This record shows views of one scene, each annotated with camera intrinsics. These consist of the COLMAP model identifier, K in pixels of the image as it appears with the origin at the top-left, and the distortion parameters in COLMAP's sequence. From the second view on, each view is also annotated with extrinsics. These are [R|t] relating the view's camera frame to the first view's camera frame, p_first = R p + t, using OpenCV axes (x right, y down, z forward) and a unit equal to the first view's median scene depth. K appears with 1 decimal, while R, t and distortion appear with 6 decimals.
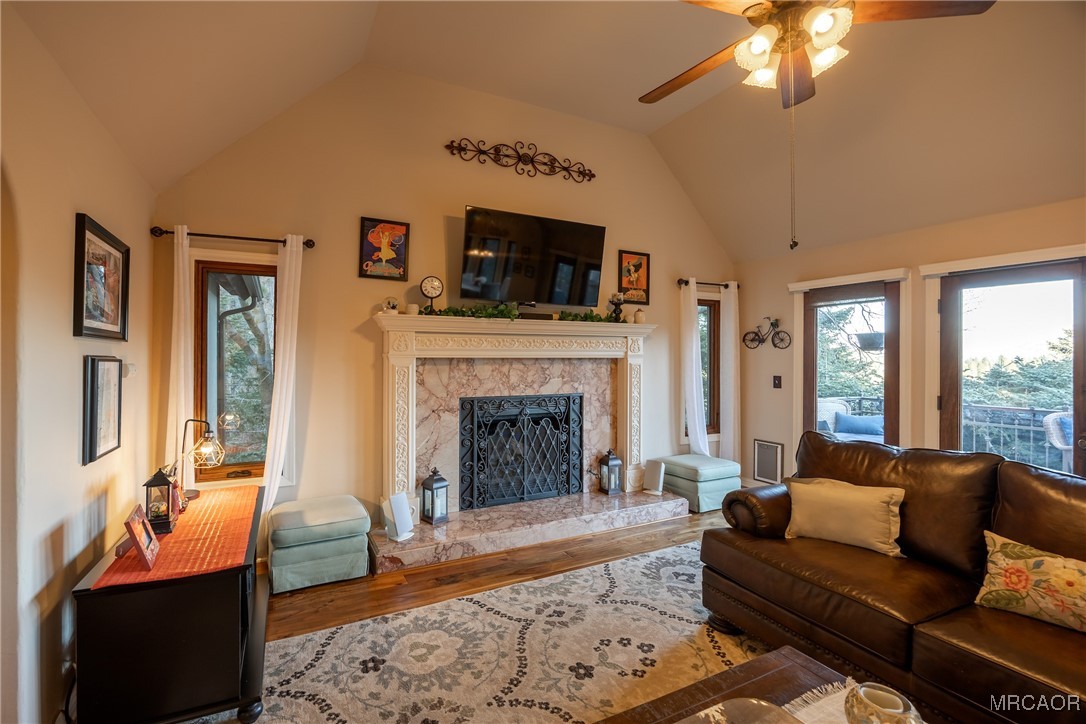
lens RADIAL K [[505.7, 0, 551.3], [0, 505.7, 354.3], [0, 0, 1]] dist [-0.001621, -0.000038]
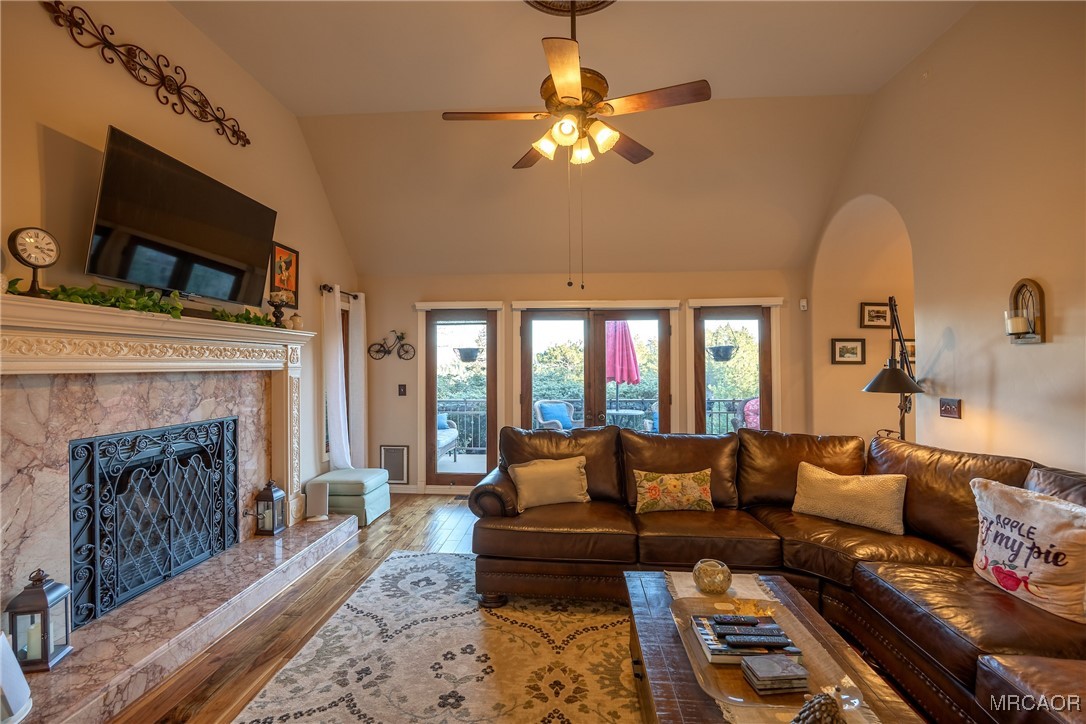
lens RADIAL K [[496.6, 0, 543.0], [0, 496.6, 362.0], [0, 0, 1]] dist [-0.001731, -0.000298]
pose [[0.508890, 0.001474, 0.860830, -0.372953], [0.000675, 0.999998, -0.002111, -0.004238], [-0.860831, 0.001655, 0.508888, 0.213592]]
